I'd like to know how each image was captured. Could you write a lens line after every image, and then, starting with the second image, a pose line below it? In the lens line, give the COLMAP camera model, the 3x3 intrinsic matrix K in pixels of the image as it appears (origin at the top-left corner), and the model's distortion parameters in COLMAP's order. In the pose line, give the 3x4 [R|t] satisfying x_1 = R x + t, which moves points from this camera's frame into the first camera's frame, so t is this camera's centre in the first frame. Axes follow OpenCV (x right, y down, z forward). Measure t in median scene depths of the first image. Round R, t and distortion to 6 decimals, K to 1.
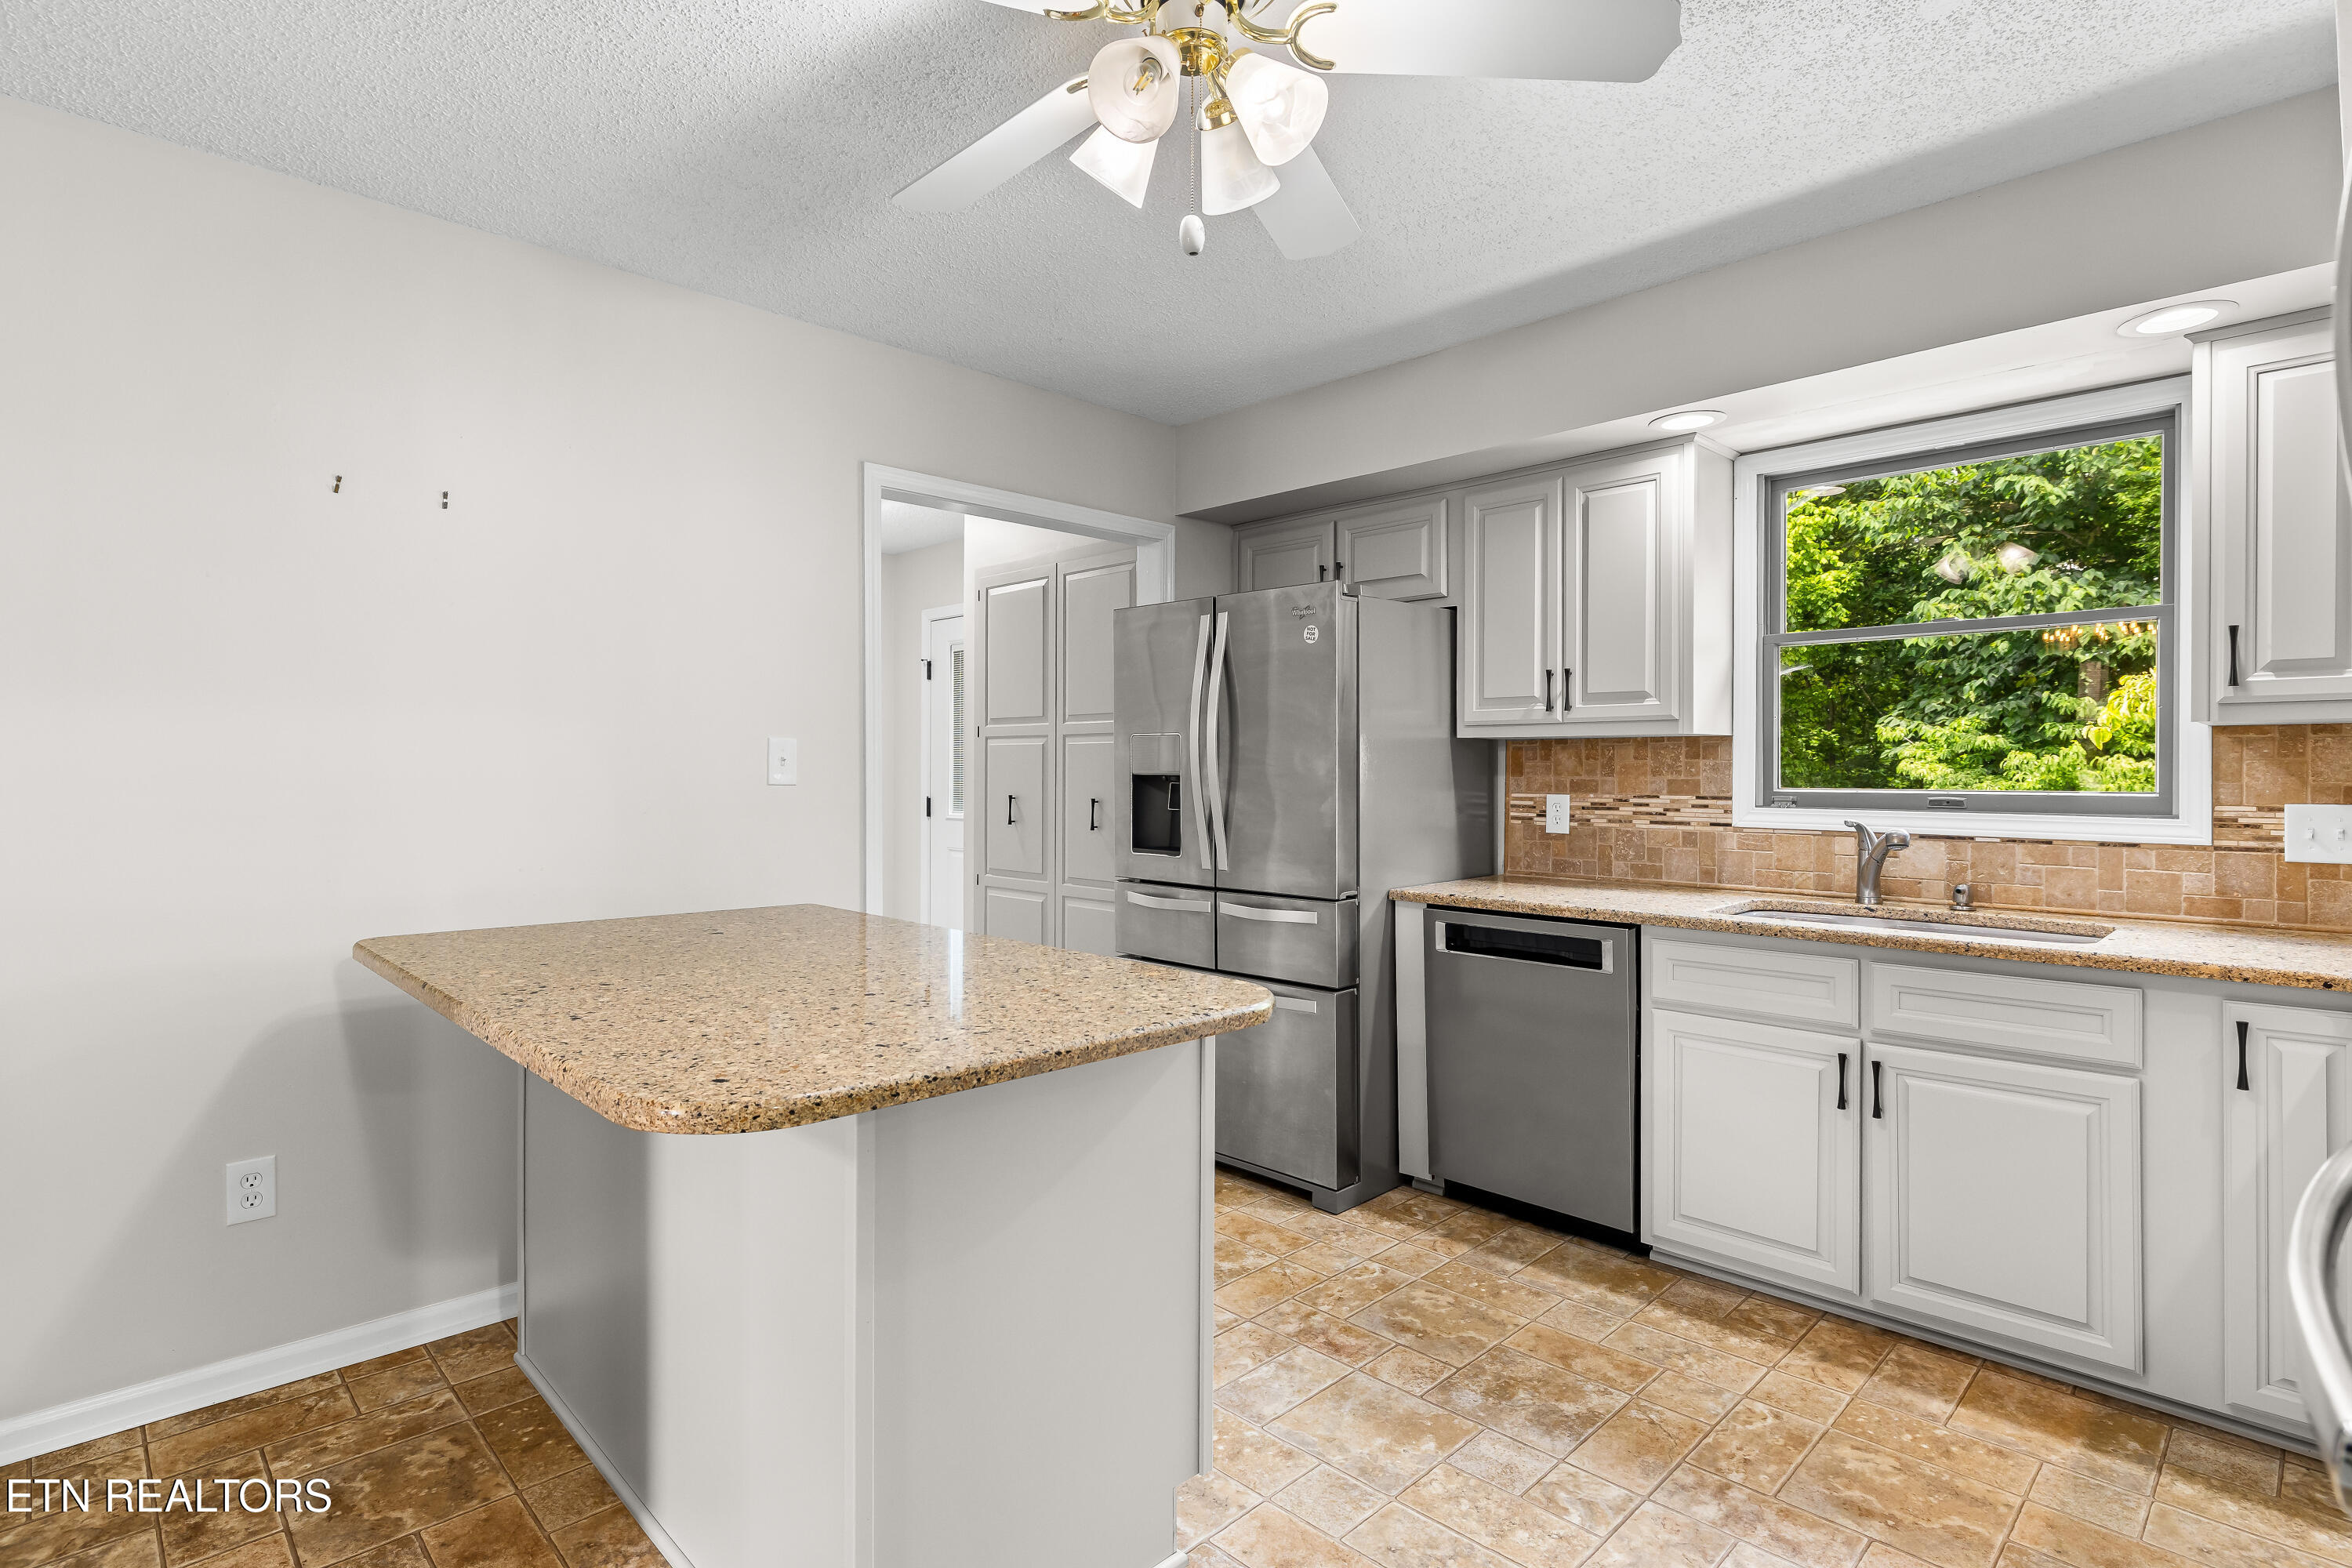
lens RADIAL K [[1166.1, 0, 1171.5], [0, 1166.1, 779.5], [0, 0, 1]] dist [0.002169, -0.000198]
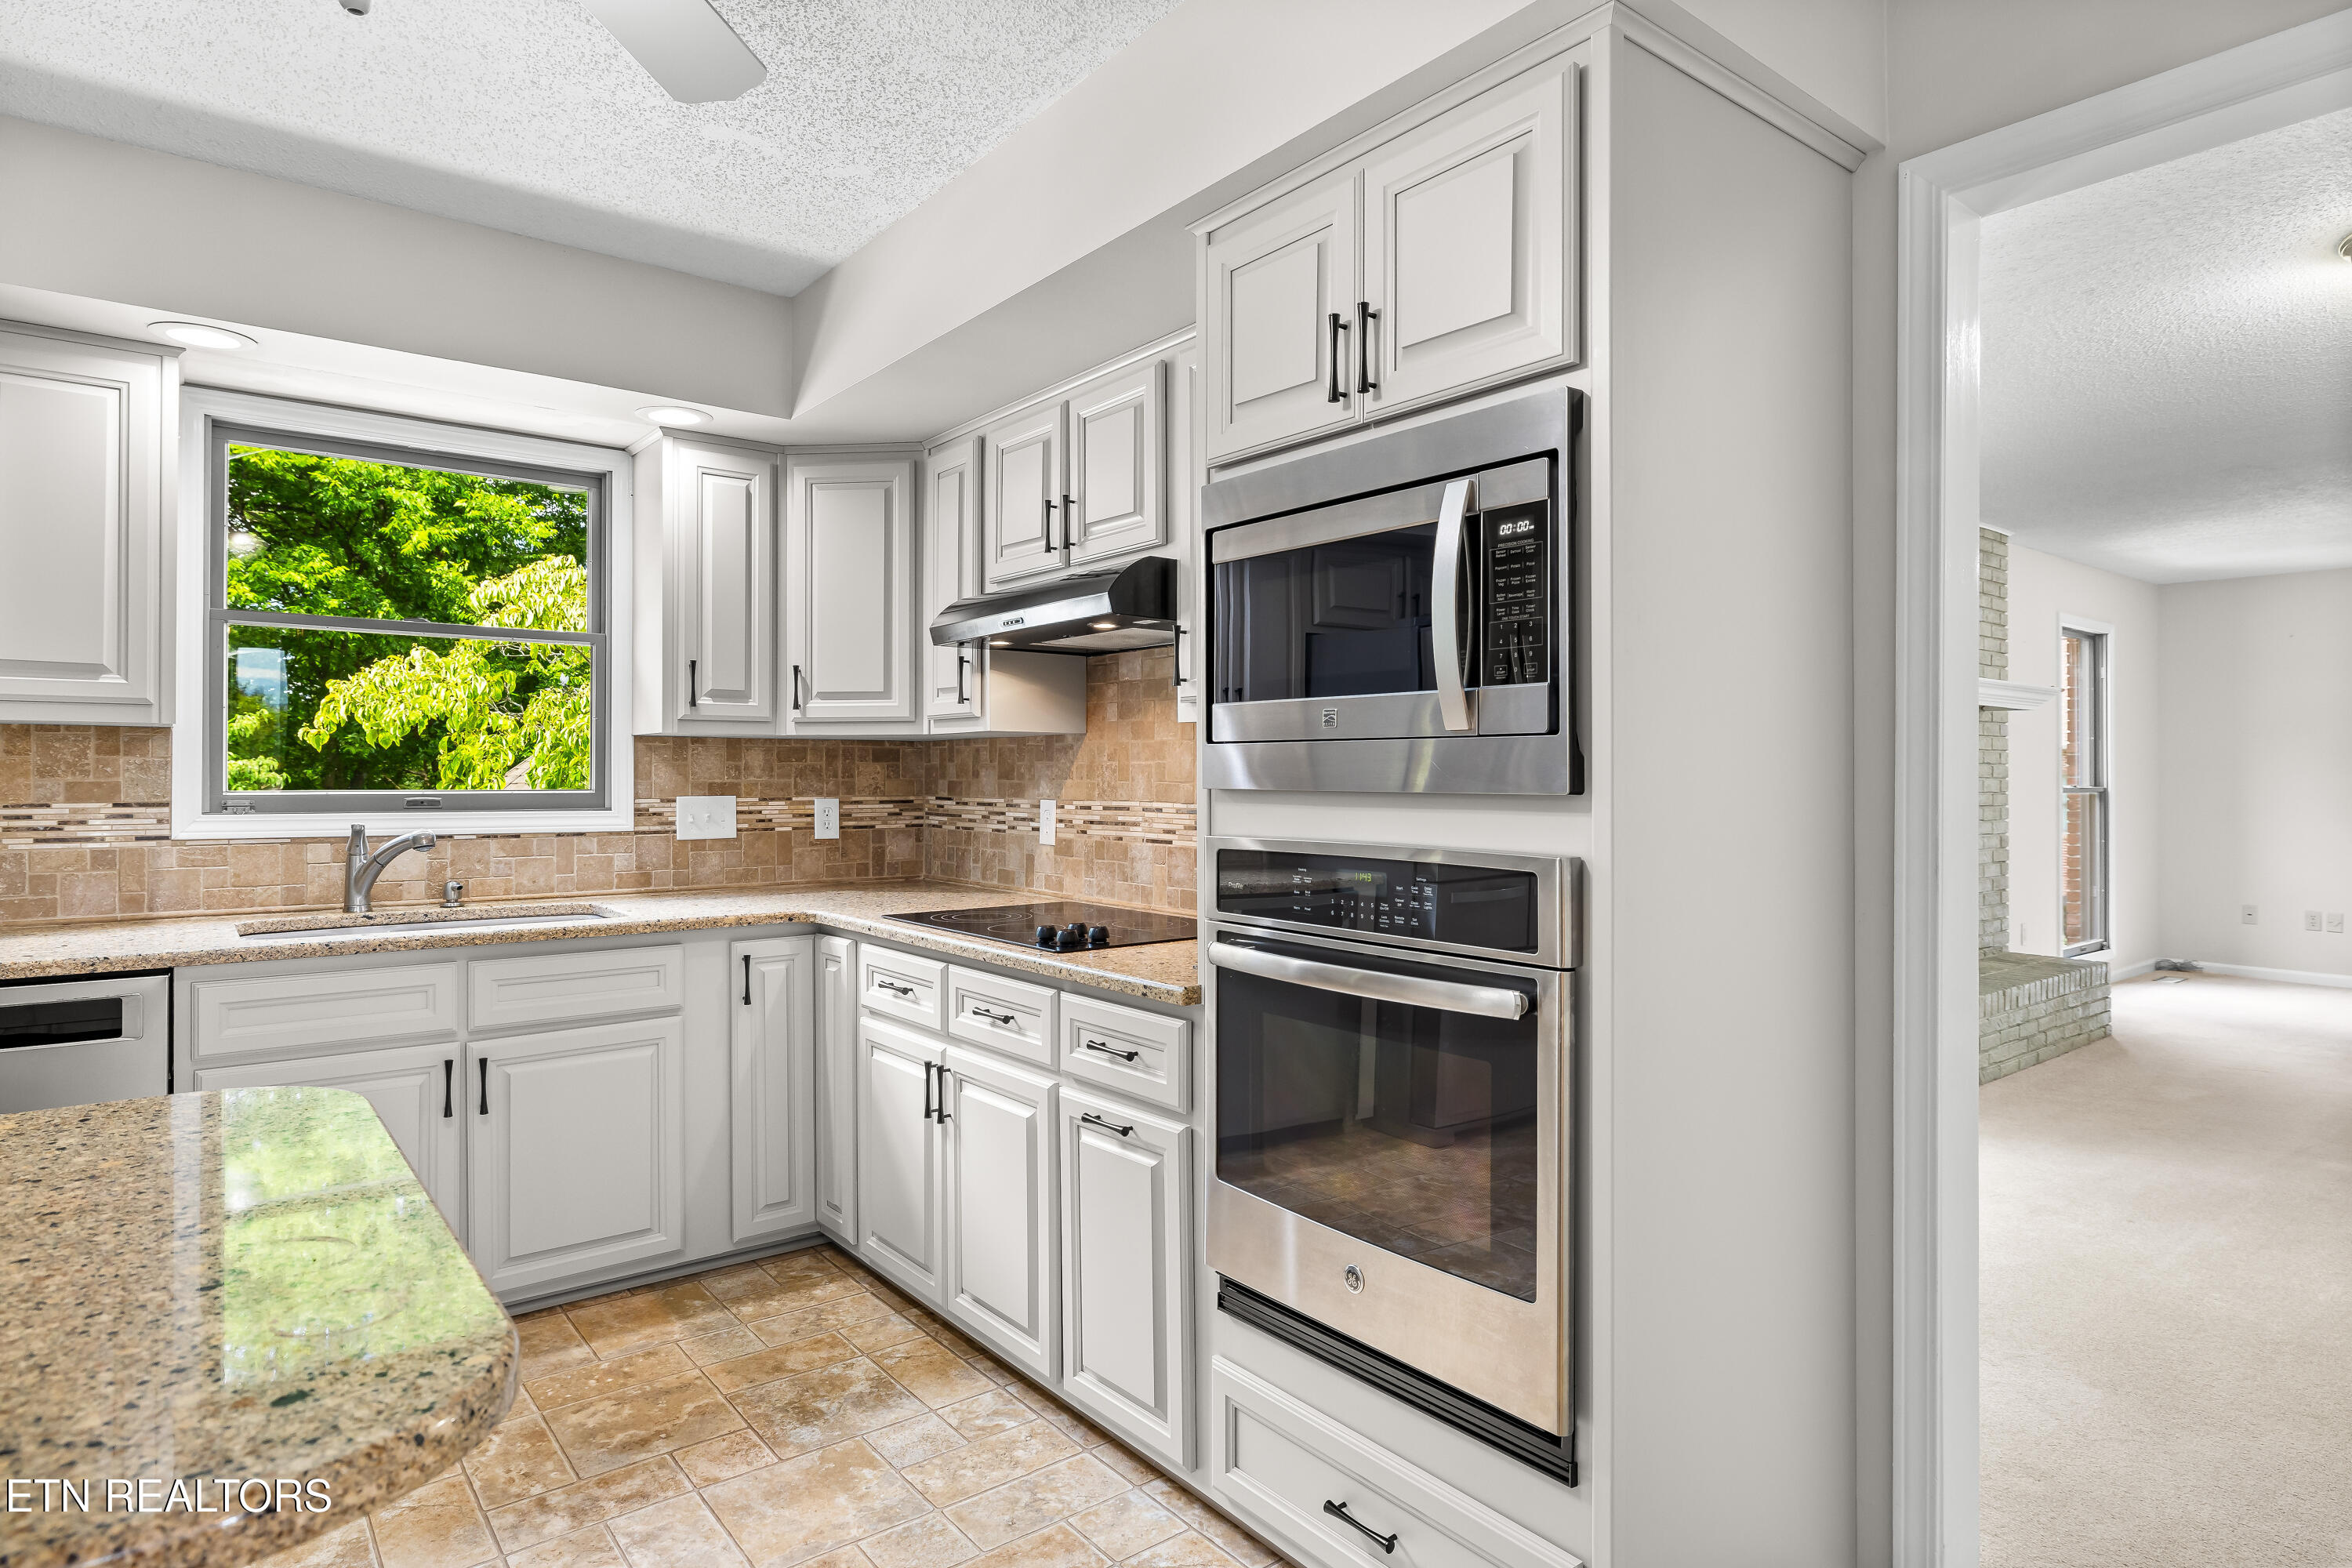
lens RADIAL K [[1284.2, 0, 1171.1], [0, 1284.2, 774.0], [0, 0, 1]] dist [-0.003227, -0.000113]
pose [[0.111107, 0.000172, 0.993808, -0.416461], [0.007308, 0.999973, -0.000990, 0.001093], [-0.993782, 0.007373, 0.111102, 0.274095]]
